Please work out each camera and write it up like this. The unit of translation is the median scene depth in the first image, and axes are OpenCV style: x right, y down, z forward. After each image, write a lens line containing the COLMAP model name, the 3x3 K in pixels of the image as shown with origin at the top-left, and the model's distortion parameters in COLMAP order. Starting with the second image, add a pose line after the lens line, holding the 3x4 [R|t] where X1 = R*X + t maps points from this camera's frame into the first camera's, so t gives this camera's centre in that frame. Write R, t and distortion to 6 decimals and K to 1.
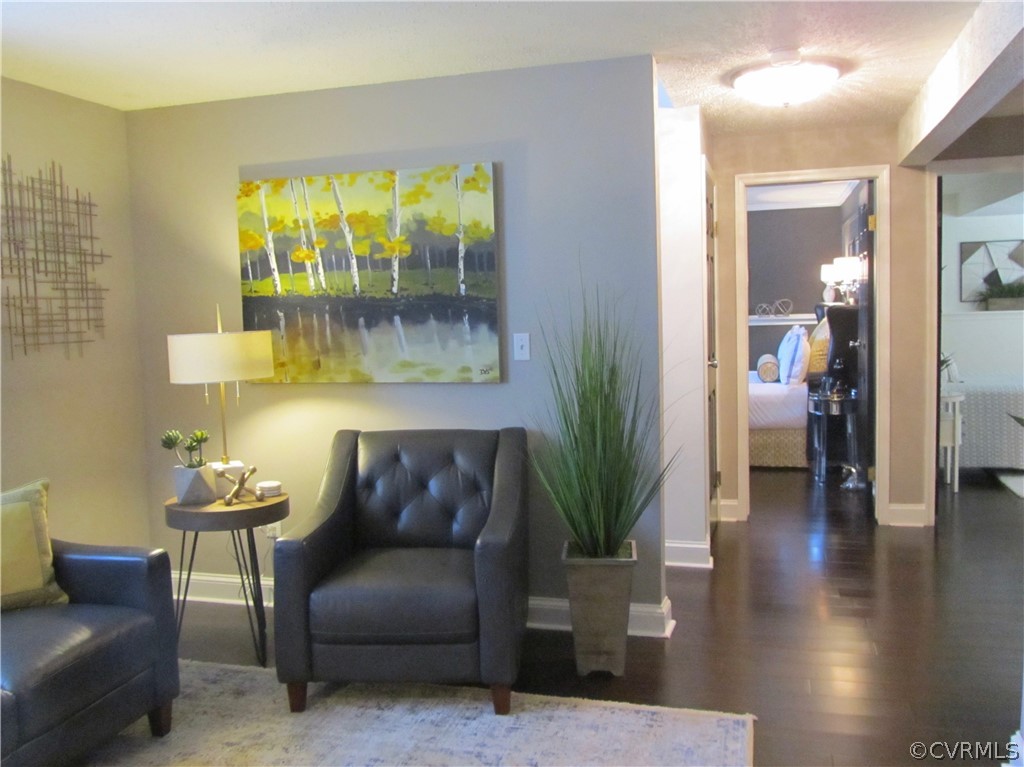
lens RADIAL K [[902.5, 0, 512.0], [0, 902.5, 383.5], [0, 0, 1]] dist [-0.034254, 0.004035]
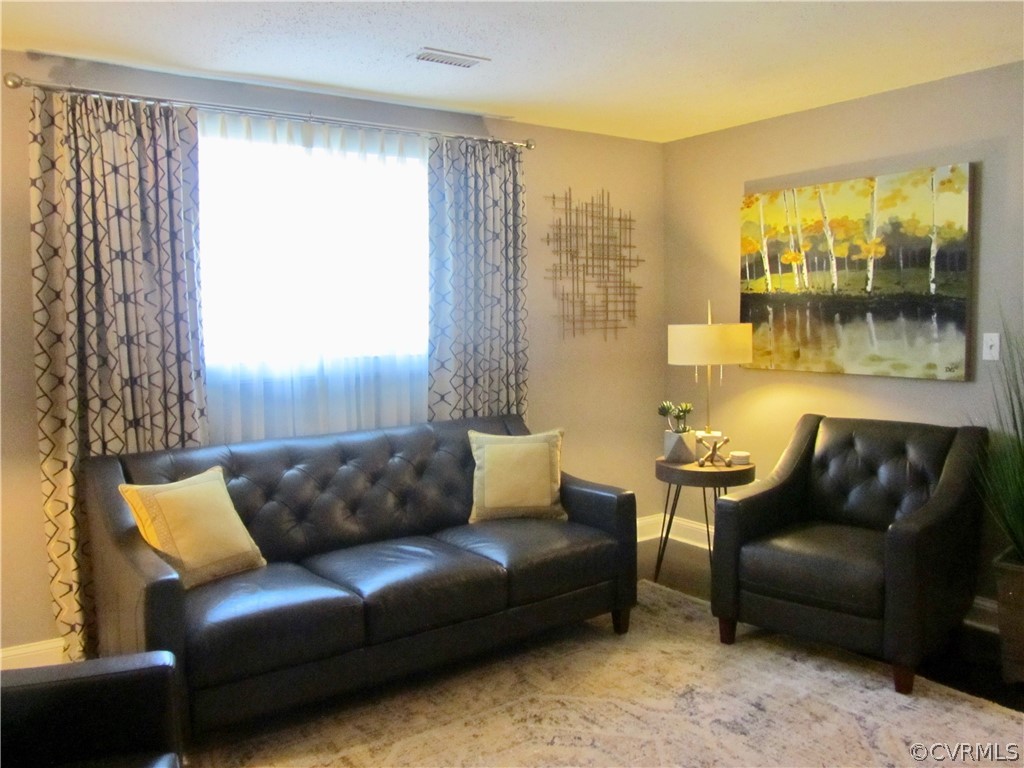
lens RADIAL K [[843.3, 0, 530.9], [0, 843.3, 379.7], [0, 0, 1]] dist [0.002522, 0.001173]
pose [[0.794636, 0.066463, -0.603437, 0.170681], [-0.057128, 0.997765, 0.034666, -0.007615], [0.604392, 0.006927, 0.796657, -0.046183]]
